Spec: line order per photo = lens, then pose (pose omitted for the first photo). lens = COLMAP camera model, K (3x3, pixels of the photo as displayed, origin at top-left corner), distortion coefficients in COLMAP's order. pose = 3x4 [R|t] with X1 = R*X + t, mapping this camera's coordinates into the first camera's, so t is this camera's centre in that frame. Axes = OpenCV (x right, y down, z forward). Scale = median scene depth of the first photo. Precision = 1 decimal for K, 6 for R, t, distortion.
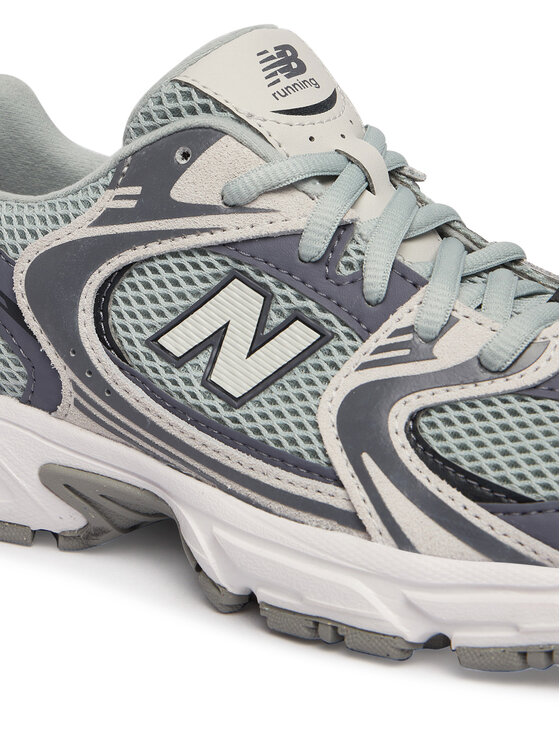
lens RADIAL K [[2084.9, 0, 280.0], [0, 2084.9, 373.0], [0, 0, 1]] dist [-0.219217, 0.066842]
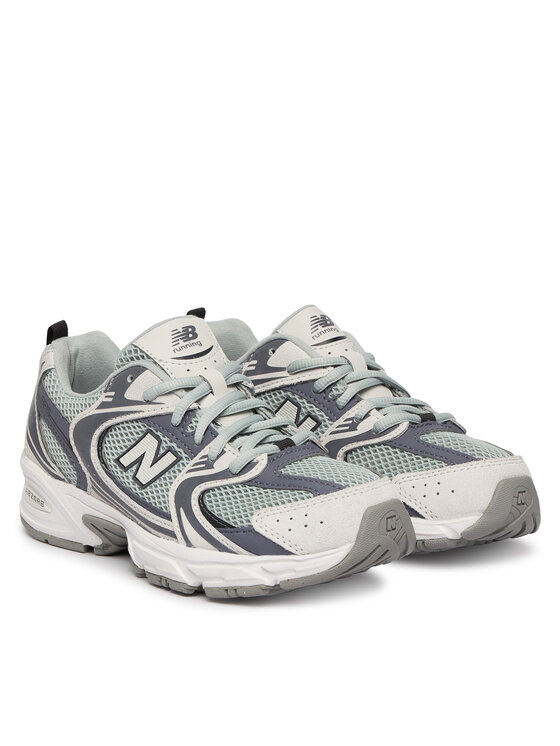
lens RADIAL K [[3466.9, 0, 280.0], [0, 3466.9, 373.0], [0, 0, 1]] dist [-1.060631, 0.599511]
pose [[0.939733, 0.000942, -0.341907, 1.413649], [-0.017032, 0.998884, -0.044060, 0.053929], [0.341484, 0.047228, 0.938700, -2.521832]]
